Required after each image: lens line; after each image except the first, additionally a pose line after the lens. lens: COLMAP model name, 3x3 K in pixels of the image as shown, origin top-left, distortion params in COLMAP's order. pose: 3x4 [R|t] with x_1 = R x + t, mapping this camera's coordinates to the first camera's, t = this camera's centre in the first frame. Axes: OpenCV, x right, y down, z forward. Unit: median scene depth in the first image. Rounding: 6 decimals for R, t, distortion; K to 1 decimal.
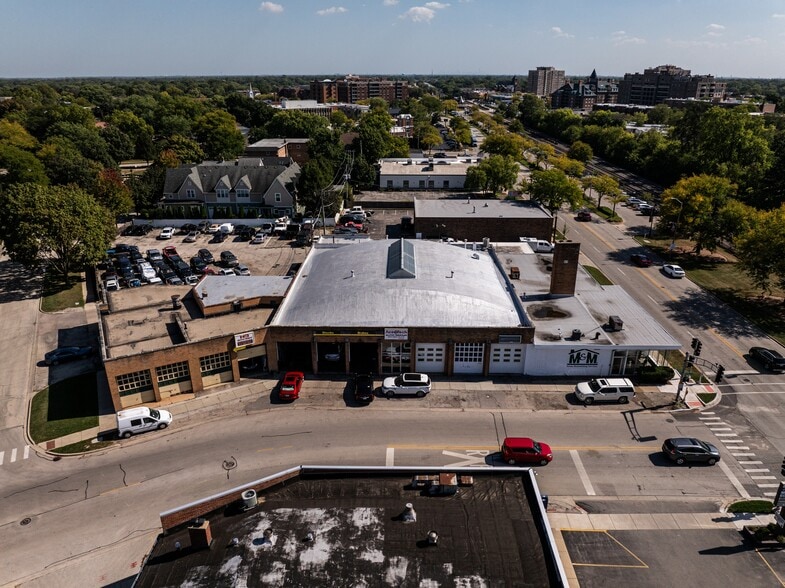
lens RADIAL K [[550.1, 0, 392.5], [0, 550.1, 294.0], [0, 0, 1]] dist [-0.041969, 0.005055]
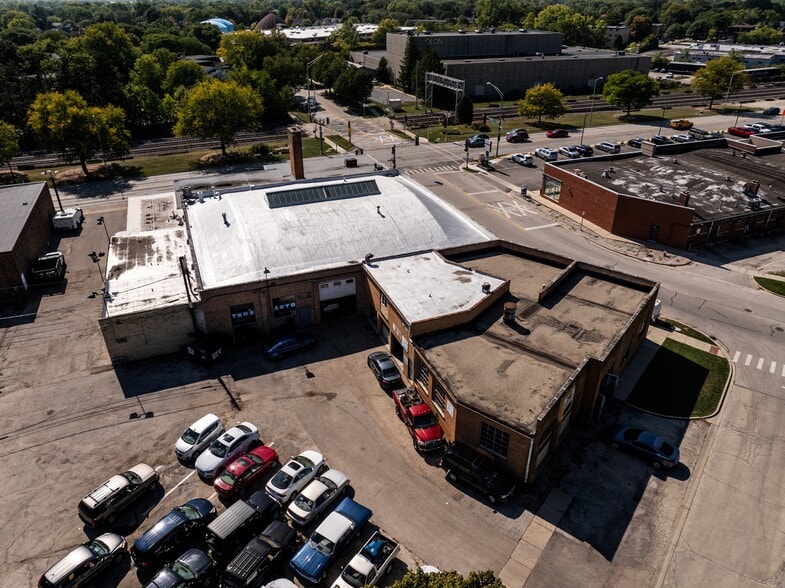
lens RADIAL K [[550.1, 0, 392.5], [0, 550.1, 294.0], [0, 0, 1]] dist [-0.041969, 0.005055]
pose [[-0.393505, -0.446485, 0.803620, -1.018692], [0.343544, 0.739397, 0.579025, -0.526326], [-0.852720, 0.503928, -0.137569, 1.396817]]
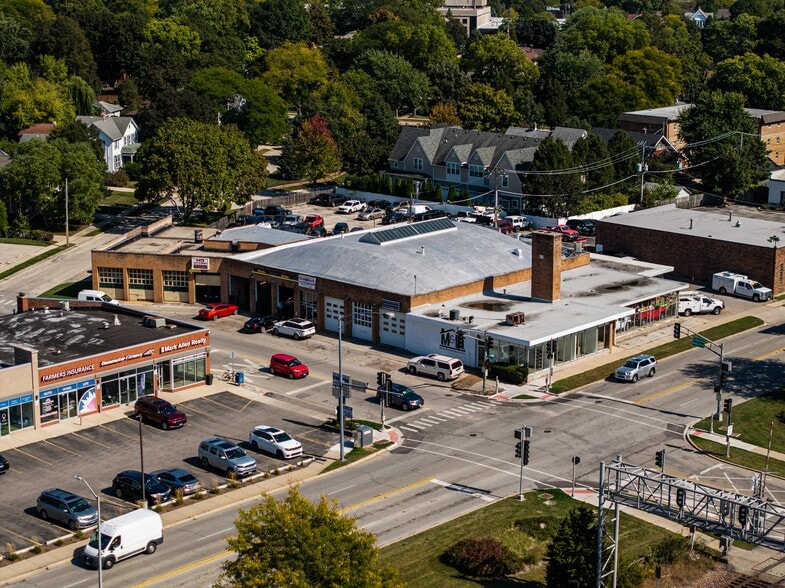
lens RADIAL K [[1562.3, 0, 391.2], [0, 1562.3, 336.1], [0, 0, 1]] dist [-0.240038, 1.958766]
pose [[0.746401, 0.170506, -0.643283, 2.030154], [-0.251740, 0.967134, -0.035749, 0.238368], [0.616046, 0.188623, 0.764793, -1.099412]]
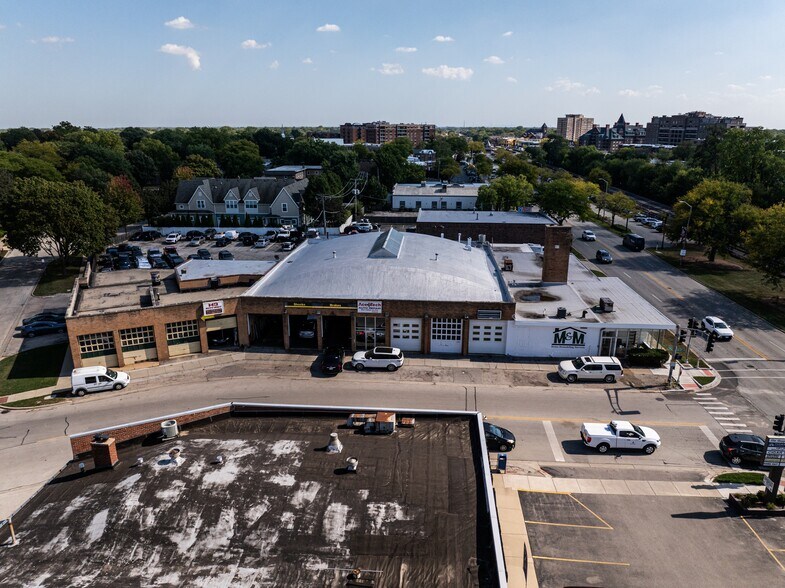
lens RADIAL K [[550.1, 0, 392.5], [0, 550.1, 294.0], [0, 0, 1]] dist [-0.041969, 0.005055]
pose [[0.998277, 0.018157, -0.055802, 0.102638], [-0.022880, 0.996102, -0.085189, 0.135048], [0.054037, 0.086319, 0.994801, 0.047315]]
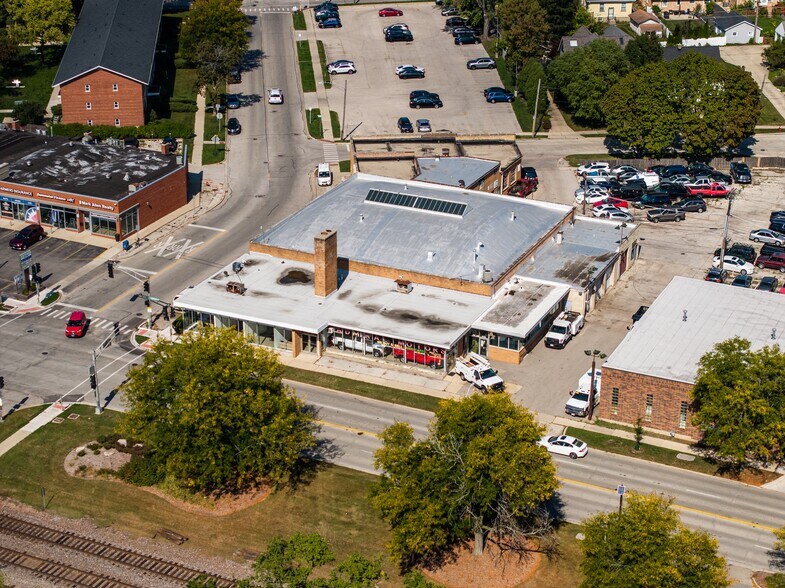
lens RADIAL K [[1562.3, 0, 391.2], [0, 1562.3, 336.1], [0, 0, 1]] dist [-0.240038, 1.958766]
pose [[-0.414270, 0.378673, -0.827639, 2.893626], [-0.340557, 0.778791, 0.526787, -1.587157], [0.844039, 0.500091, -0.193670, 1.995422]]
